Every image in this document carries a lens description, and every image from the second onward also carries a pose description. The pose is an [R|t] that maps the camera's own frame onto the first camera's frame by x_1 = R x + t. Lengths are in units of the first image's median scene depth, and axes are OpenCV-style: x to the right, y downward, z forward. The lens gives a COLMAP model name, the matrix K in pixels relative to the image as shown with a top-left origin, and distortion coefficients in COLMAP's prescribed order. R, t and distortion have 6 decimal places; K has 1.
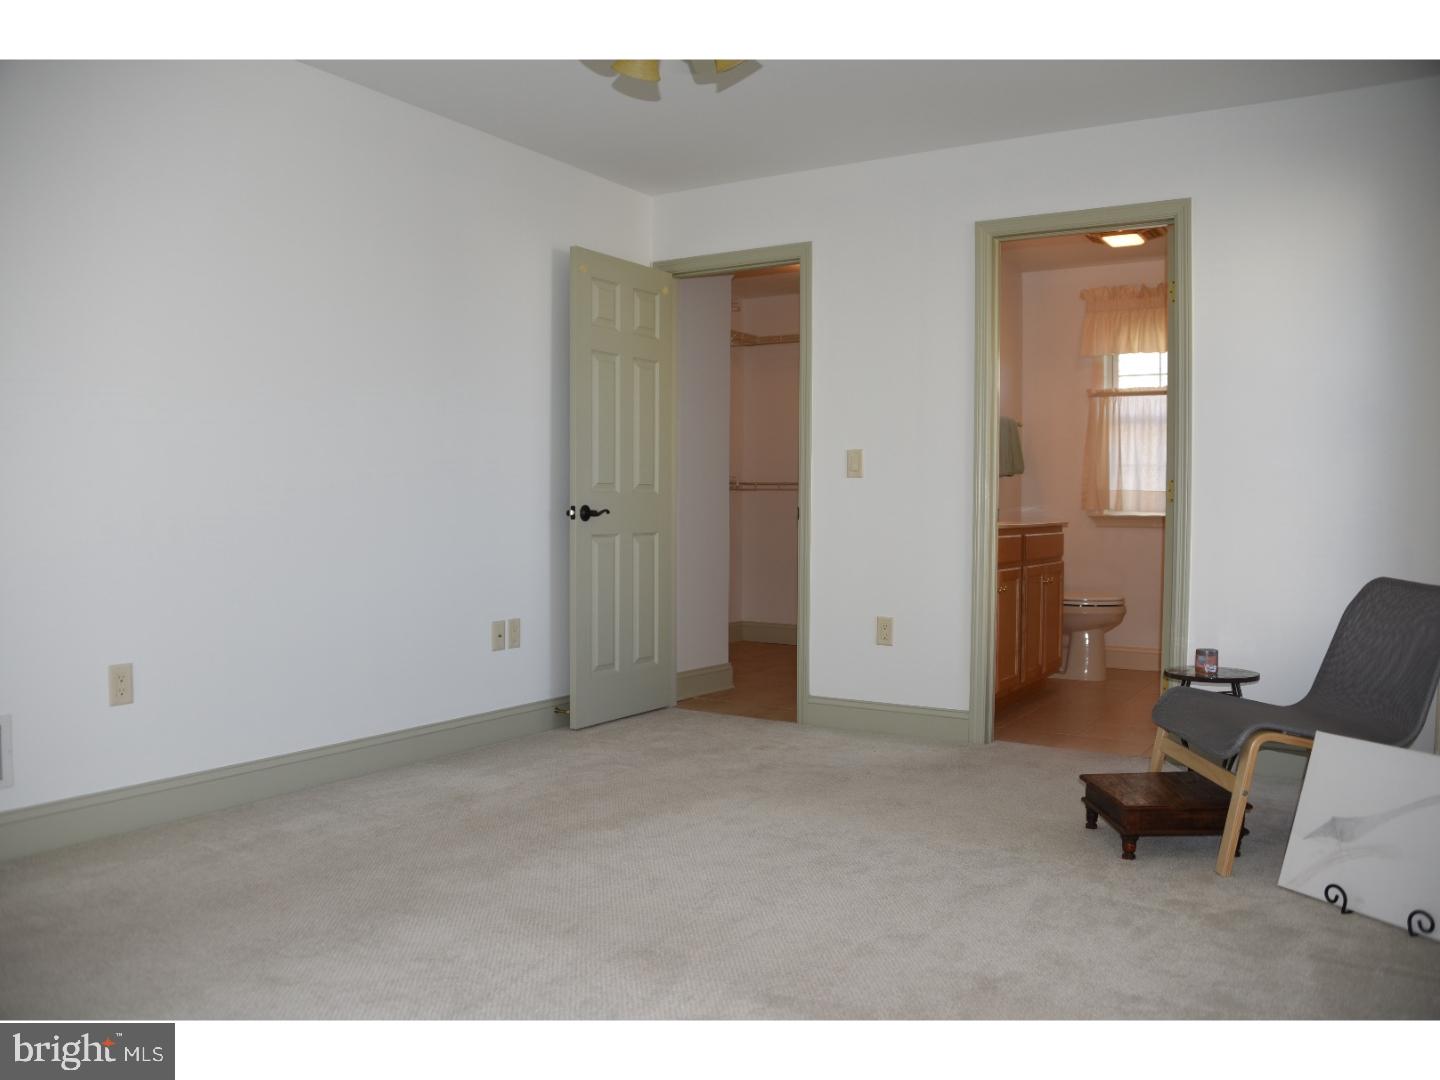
lens RADIAL K [[1174.9, 0, 720.0], [0, 1174.9, 540.0], [0, 0, 1]] dist [-0.155055, 0.130370]
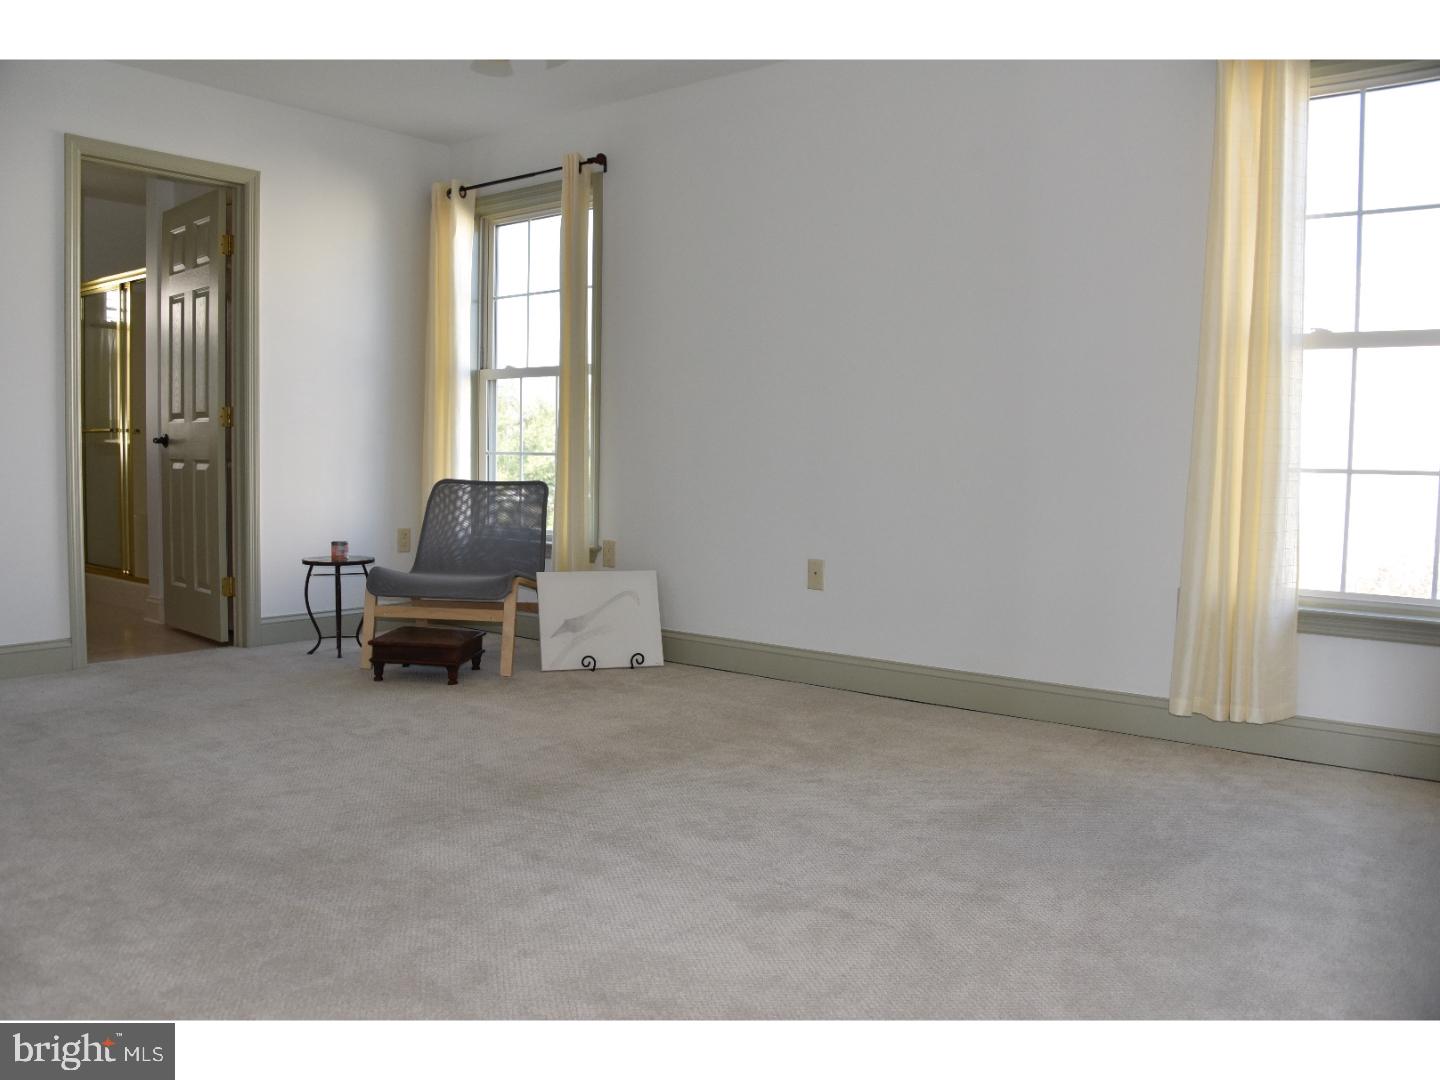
lens RADIAL K [[1174.9, 0, 720.0], [0, 1174.9, 540.0], [0, 0, 1]] dist [-0.155055, 0.130370]
pose [[0.107791, -0.083063, 0.990698, -0.958298], [0.017813, 0.996505, 0.081611, -0.005626], [-0.994014, 0.008851, 0.108894, 0.506961]]
